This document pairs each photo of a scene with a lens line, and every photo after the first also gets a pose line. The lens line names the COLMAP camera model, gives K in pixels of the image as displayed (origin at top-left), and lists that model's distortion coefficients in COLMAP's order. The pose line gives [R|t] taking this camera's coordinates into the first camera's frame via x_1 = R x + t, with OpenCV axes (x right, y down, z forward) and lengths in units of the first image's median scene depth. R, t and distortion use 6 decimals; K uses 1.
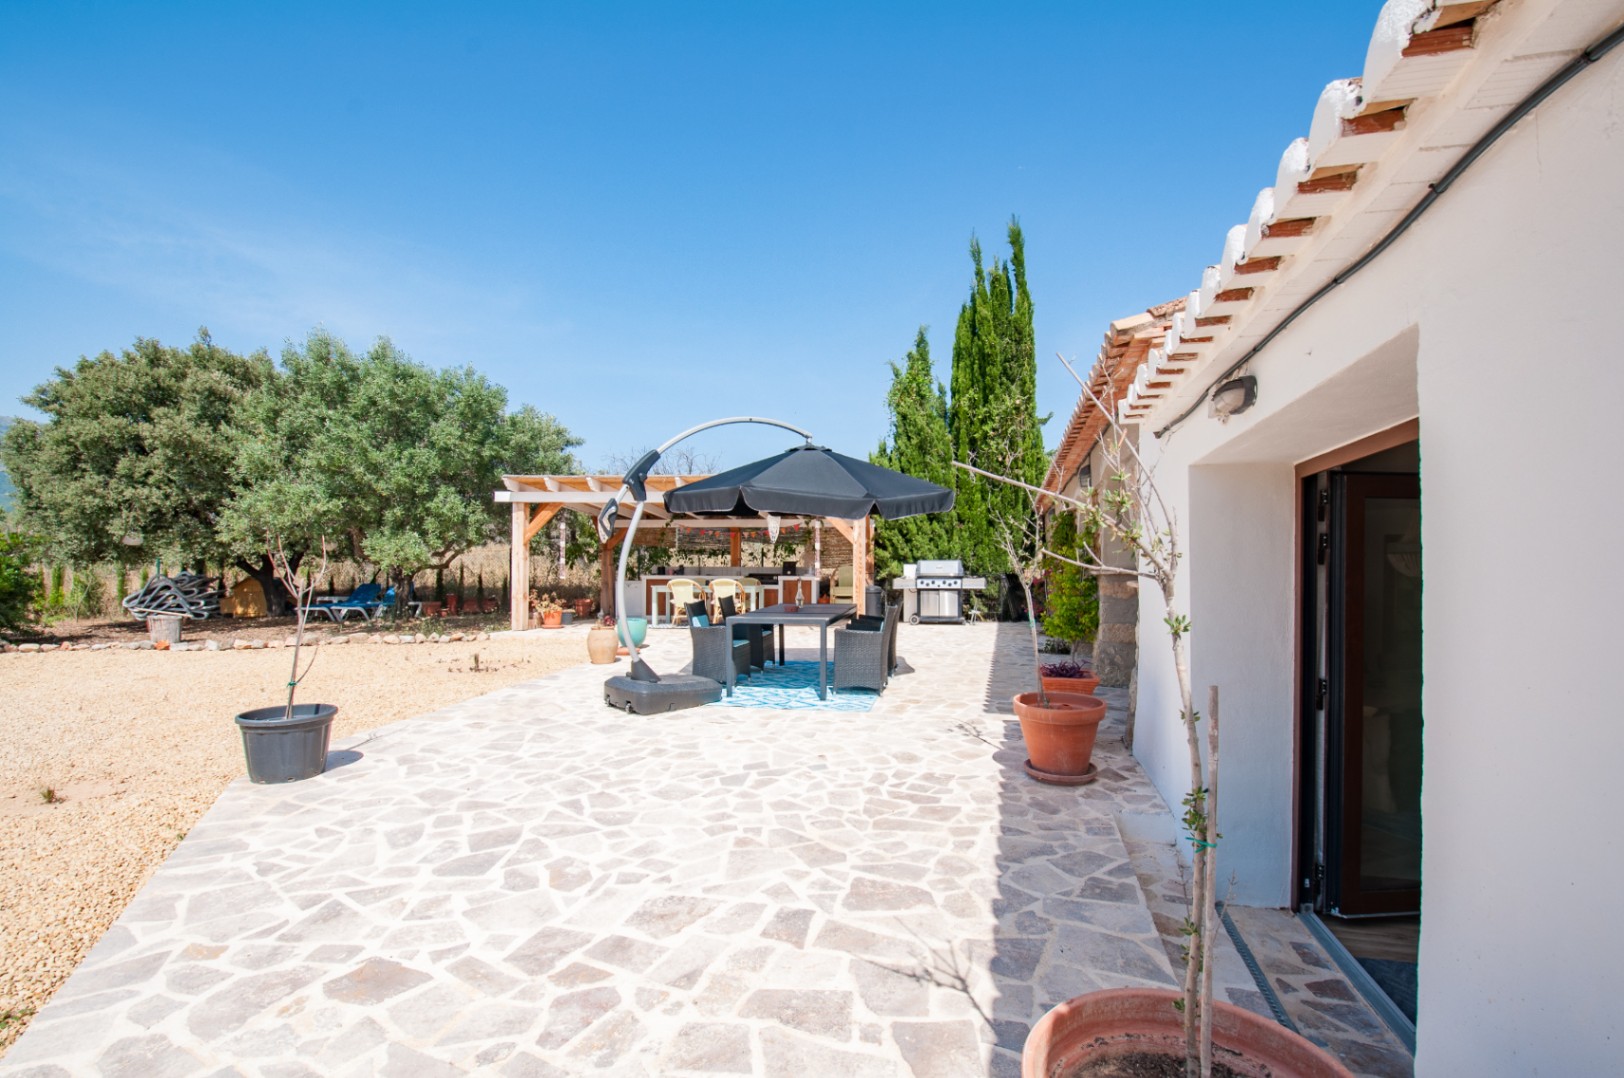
lens RADIAL K [[712.9, 0, 823.3], [0, 712.9, 567.4], [0, 0, 1]] dist [0.011755, -0.019039]
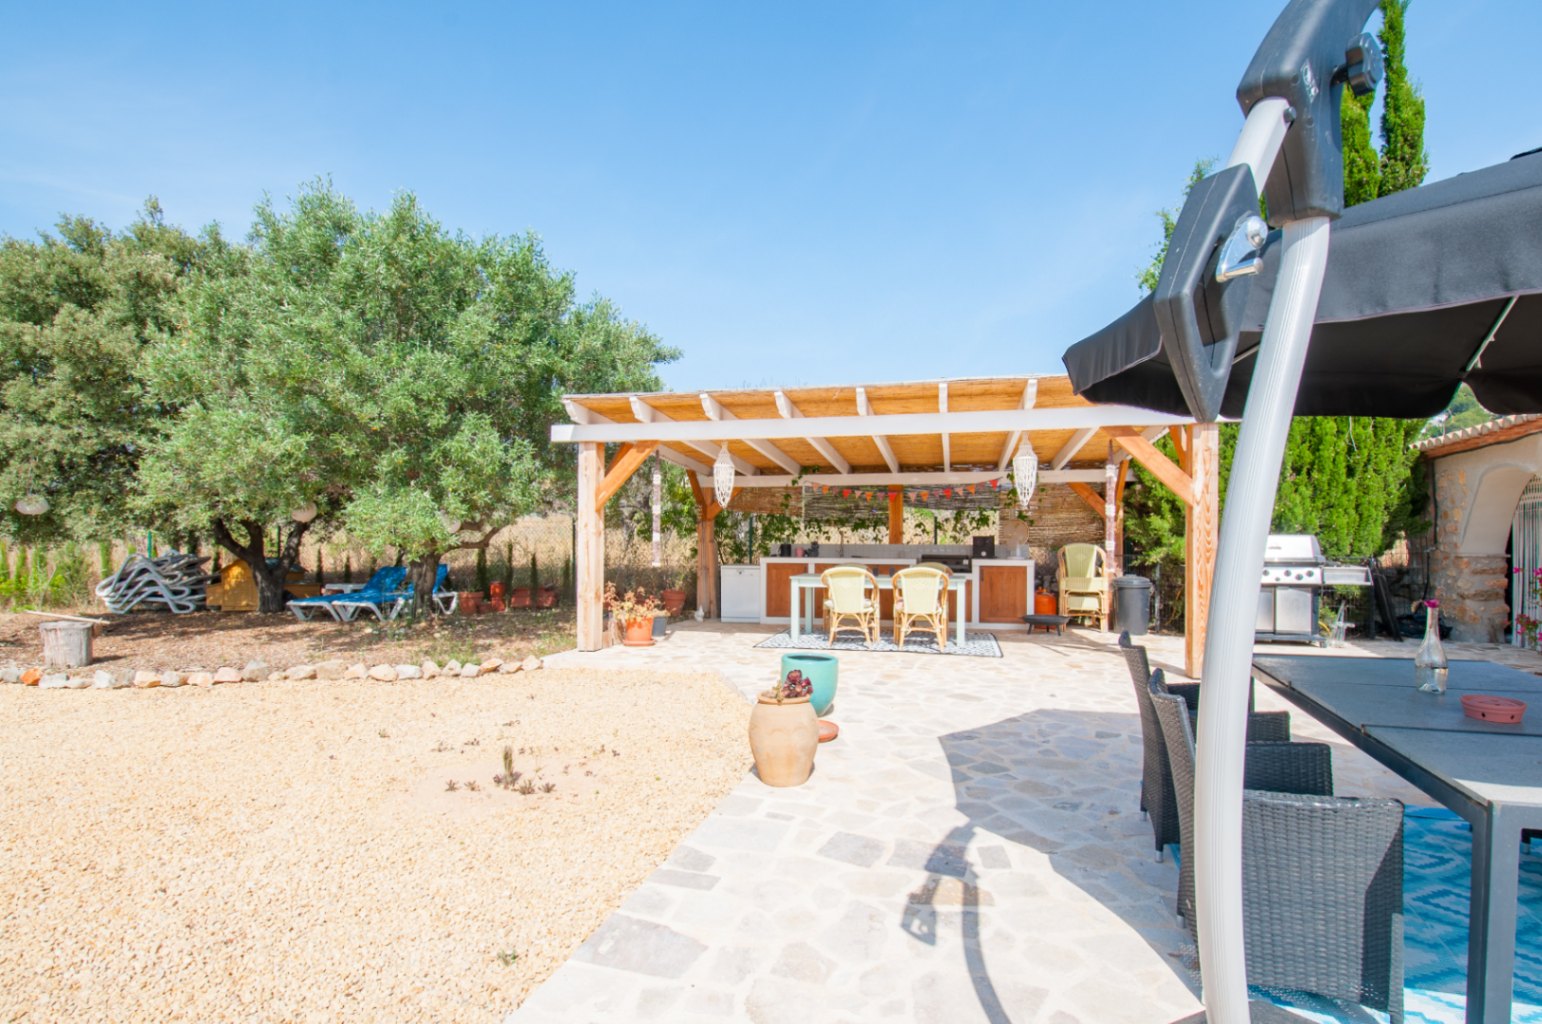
lens RADIAL K [[662.6, 0, 773.1], [0, 662.6, 539.2], [0, 0, 1]] dist [-0.026689, -0.000263]
pose [[0.993299, 0.000198, -0.115574, -0.199840], [0.000055, 0.999998, 0.002187, -0.008348], [0.115574, -0.002179, 0.993296, 0.447313]]
